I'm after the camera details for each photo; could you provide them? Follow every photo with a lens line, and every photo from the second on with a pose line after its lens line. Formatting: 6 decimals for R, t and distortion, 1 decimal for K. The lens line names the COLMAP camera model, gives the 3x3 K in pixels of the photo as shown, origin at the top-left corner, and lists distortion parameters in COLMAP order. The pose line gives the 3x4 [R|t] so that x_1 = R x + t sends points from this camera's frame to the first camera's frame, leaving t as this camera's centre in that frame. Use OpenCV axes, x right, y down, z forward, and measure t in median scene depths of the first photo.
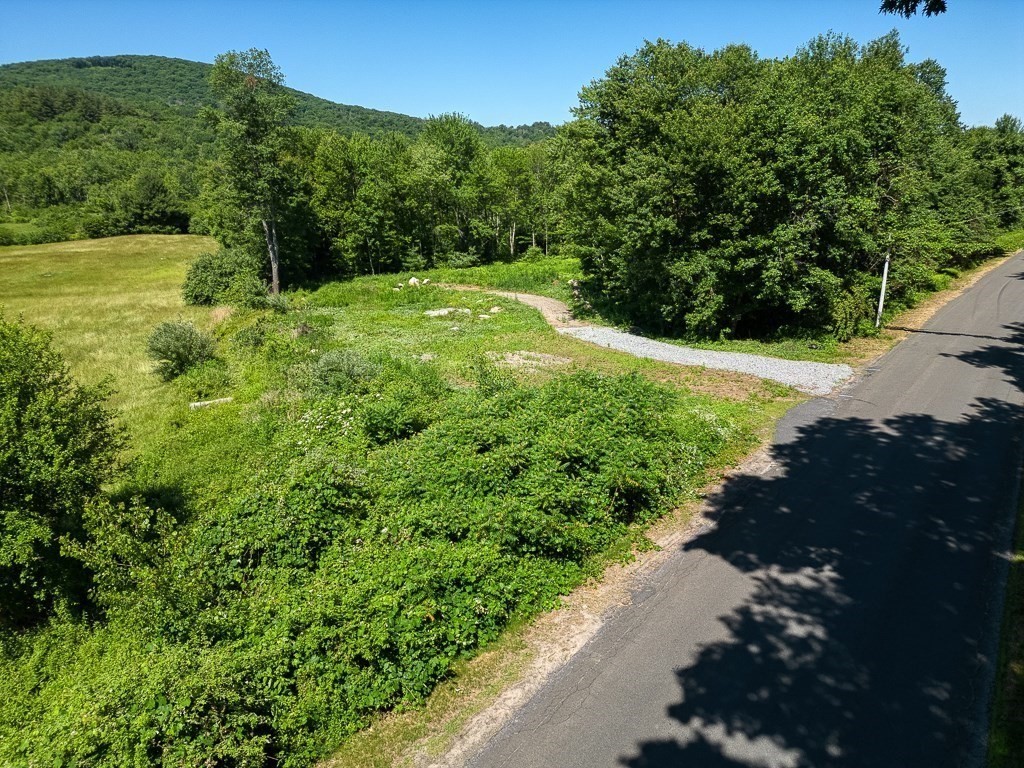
lens RADIAL K [[687.3, 0, 515.0], [0, 687.3, 391.3], [0, 0, 1]] dist [0.040395, -0.029170]
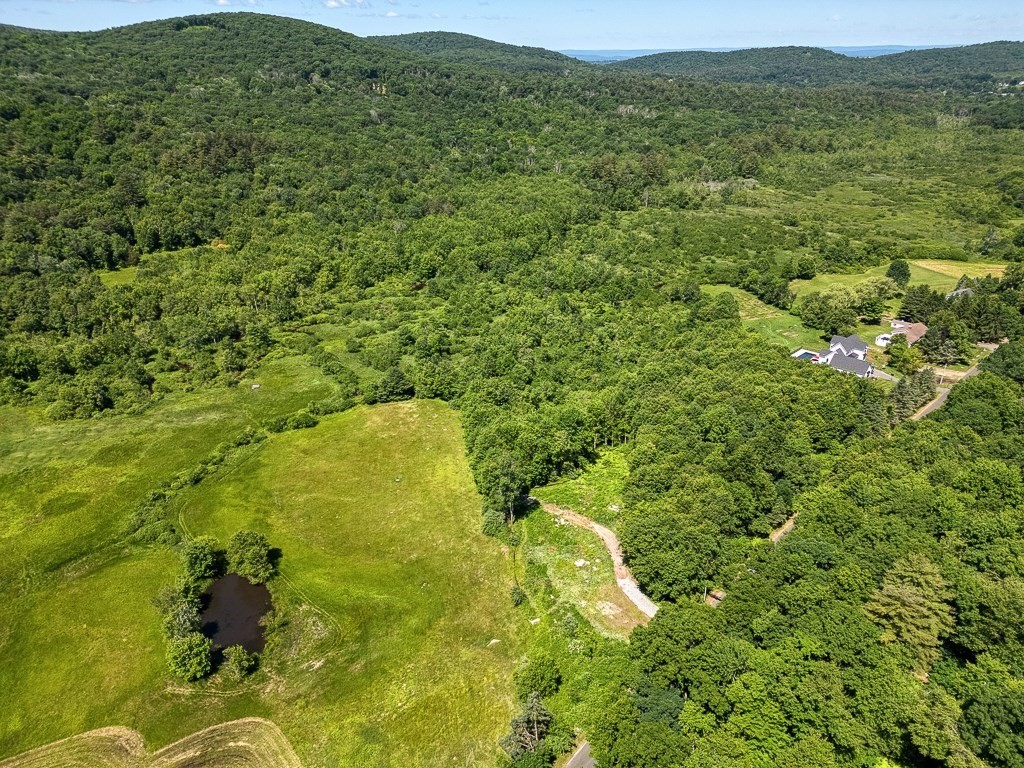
lens RADIAL K [[687.3, 0, 510.0], [0, 687.3, 386.8], [0, 0, 1]] dist [0.040395, -0.029170]
pose [[0.995967, 0.019037, -0.087679, -0.105321], [-0.007135, 0.990942, 0.134100, -0.846567], [0.089438, -0.132934, 0.987081, -1.294210]]
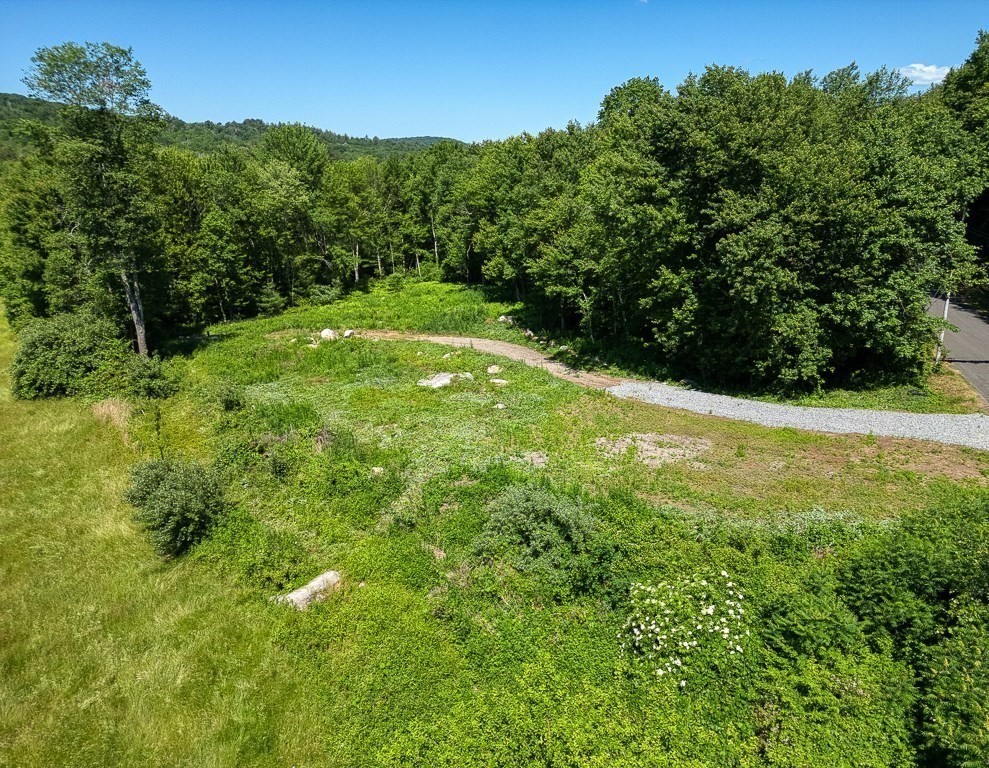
lens RADIAL K [[697.6, 0, 500.2], [0, 697.6, 381.7], [0, 0, 1]] dist [0.013173, 0.003119]
pose [[0.932779, -0.110424, 0.343119, -0.204502], [0.115091, 0.993332, 0.006801, -0.070396], [-0.341582, 0.033146, 0.939267, 0.126654]]
